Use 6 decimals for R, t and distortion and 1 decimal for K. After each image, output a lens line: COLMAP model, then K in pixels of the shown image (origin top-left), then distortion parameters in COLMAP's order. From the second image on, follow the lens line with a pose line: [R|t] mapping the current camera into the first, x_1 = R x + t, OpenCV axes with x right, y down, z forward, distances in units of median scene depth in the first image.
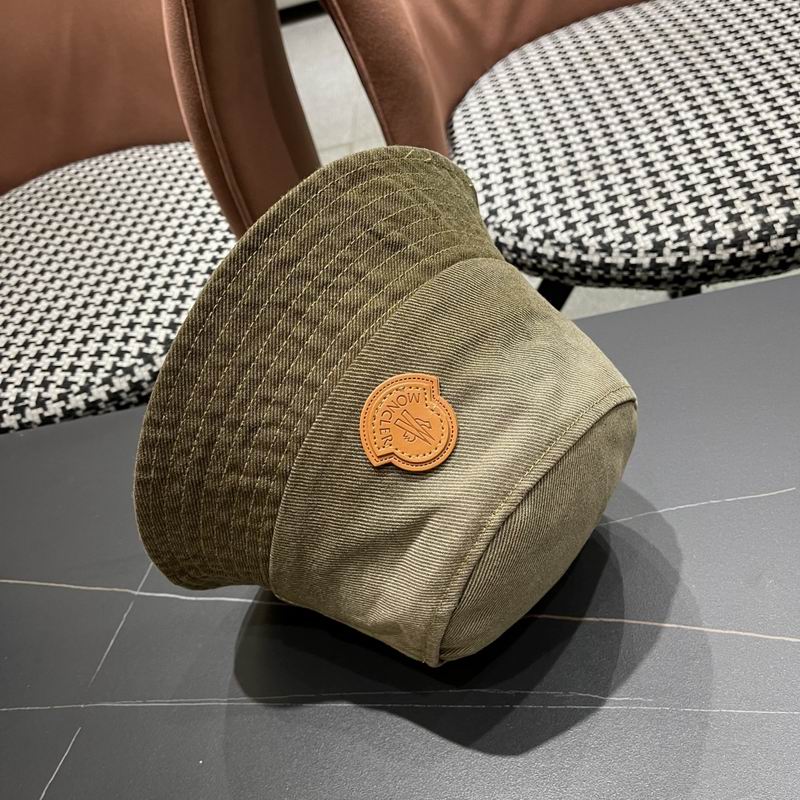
lens RADIAL K [[850.2, 0, 400.8], [0, 850.2, 398.6], [0, 0, 1]] dist [0.011468, 0.000000]
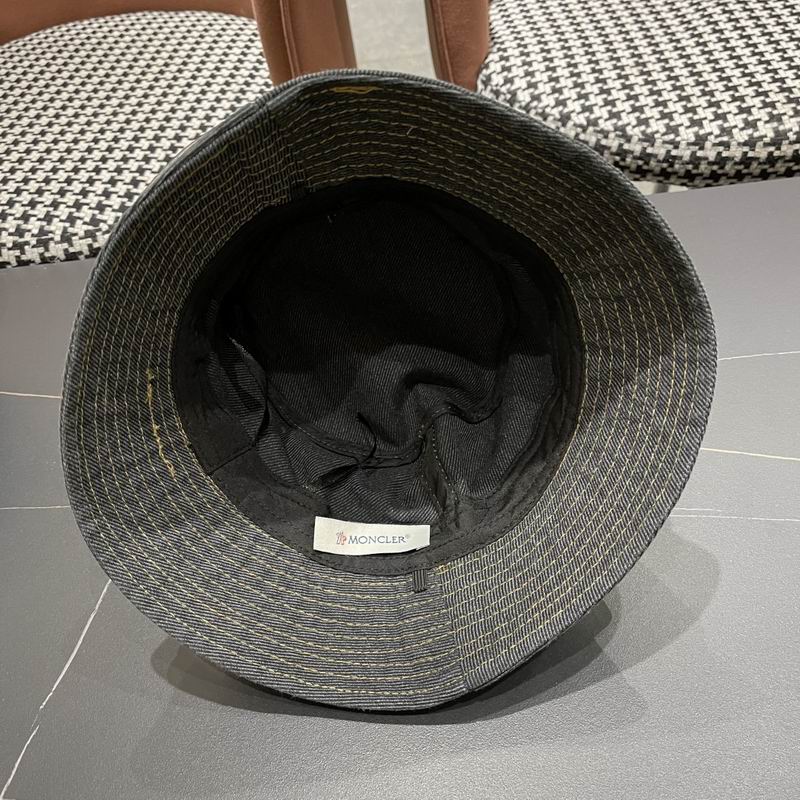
lens RADIAL K [[850.2, 0, 399.1], [0, 850.2, 406.6], [0, 0, 1]] dist [0.011468, 0.000000]
pose [[0.991295, 0.081290, 0.103572, -0.132151], [-0.085438, 0.995683, 0.036261, 0.128466], [-0.100177, -0.044795, 0.993961, -0.009045]]
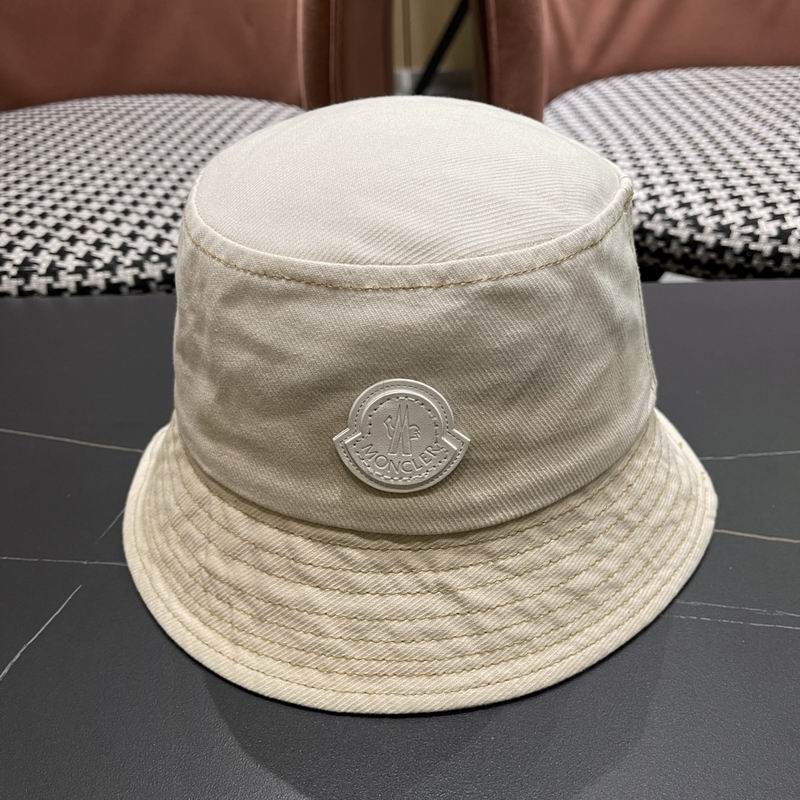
lens RADIAL K [[850.2, 0, 402.3], [0, 850.2, 398.8], [0, 0, 1]] dist [0.011468, 0.000000]
pose [[0.976858, 0.193045, 0.092094, -0.141065], [-0.174435, 0.968211, -0.179277, 0.214977], [-0.123775, 0.159064, 0.979479, 0.161355]]
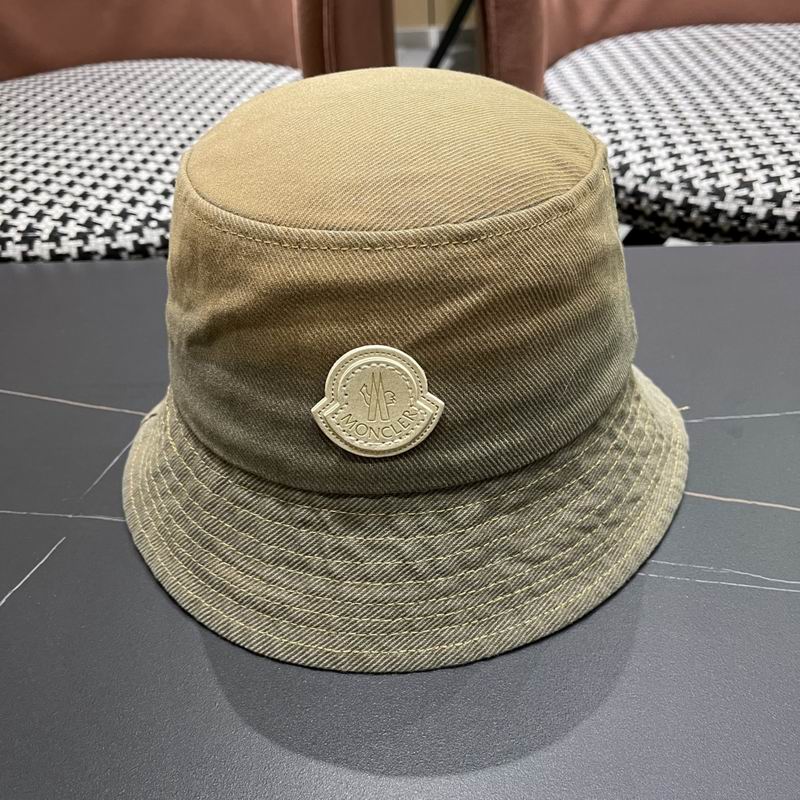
lens RADIAL K [[850.2, 0, 398.5], [0, 850.2, 397.8], [0, 0, 1]] dist [0.011468, 0.000000]
pose [[0.979326, 0.192946, 0.060768, -0.104234], [-0.183905, 0.974331, -0.129836, 0.210295], [-0.084259, 0.115976, 0.989672, 0.139127]]
